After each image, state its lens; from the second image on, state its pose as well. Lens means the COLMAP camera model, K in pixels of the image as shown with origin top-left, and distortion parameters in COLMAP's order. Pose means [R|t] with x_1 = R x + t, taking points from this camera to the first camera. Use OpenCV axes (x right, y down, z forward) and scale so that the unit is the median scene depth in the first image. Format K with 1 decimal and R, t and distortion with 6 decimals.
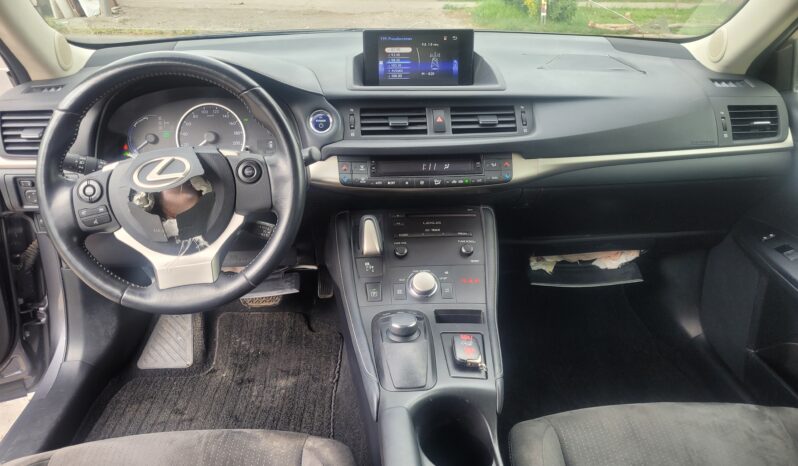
lens RADIAL K [[600.4, 0, 395.5], [0, 600.4, 243.8], [0, 0, 1]] dist [0.044984, -0.031752]
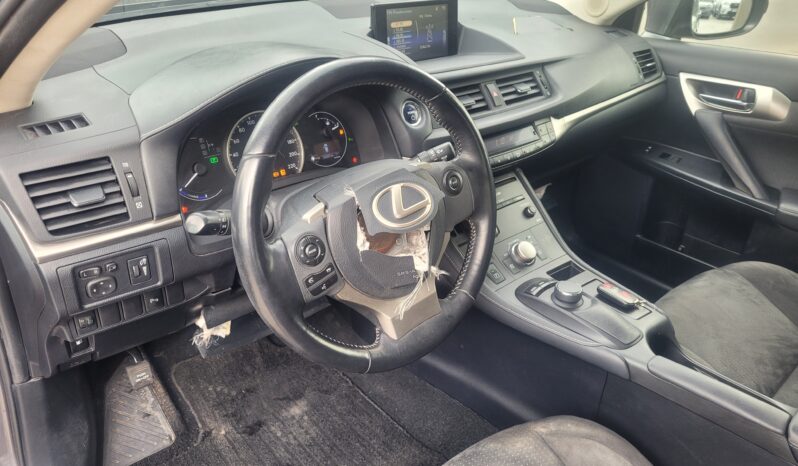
lens RADIAL K [[600.4, 0, 395.5], [0, 600.4, 243.8], [0, 0, 1]] dist [0.044984, -0.031752]
pose [[0.788399, -0.268441, 0.553504, -0.695177], [0.217495, 0.963289, 0.157385, -0.159044], [-0.575433, -0.003698, 0.817841, 0.262143]]
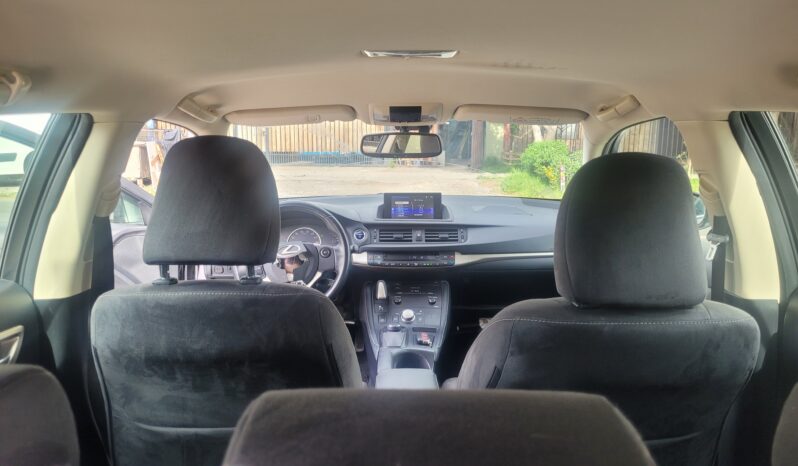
lens RADIAL K [[600.4, 0, 395.5], [0, 600.4, 243.8], [0, 0, 1]] dist [0.044984, -0.031752]
pose [[0.997126, 0.012023, -0.074805, 0.145882], [-0.031112, 0.965222, -0.259574, 0.342258], [0.069082, 0.261155, 0.962822, -0.916643]]
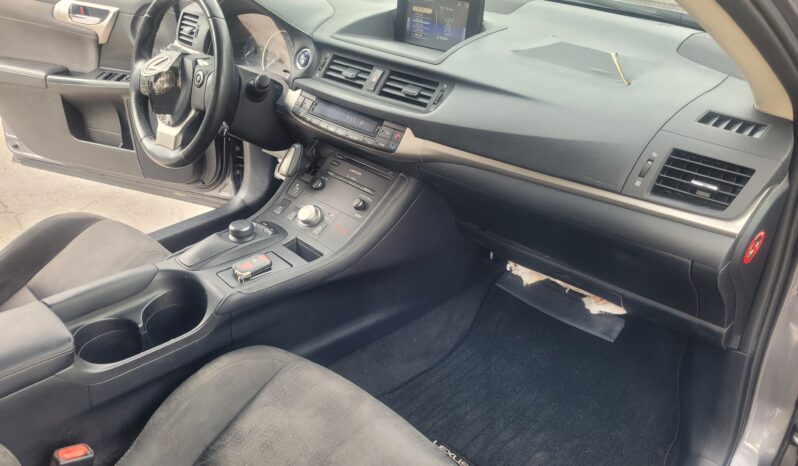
lens RADIAL K [[600.4, 0, 395.5], [0, 600.4, 243.8], [0, 0, 1]] dist [0.044984, -0.031752]
pose [[0.657976, 0.387252, -0.645836, 0.901753], [-0.327941, 0.919396, 0.217177, -0.182553], [0.677881, 0.068899, 0.731936, 0.267135]]
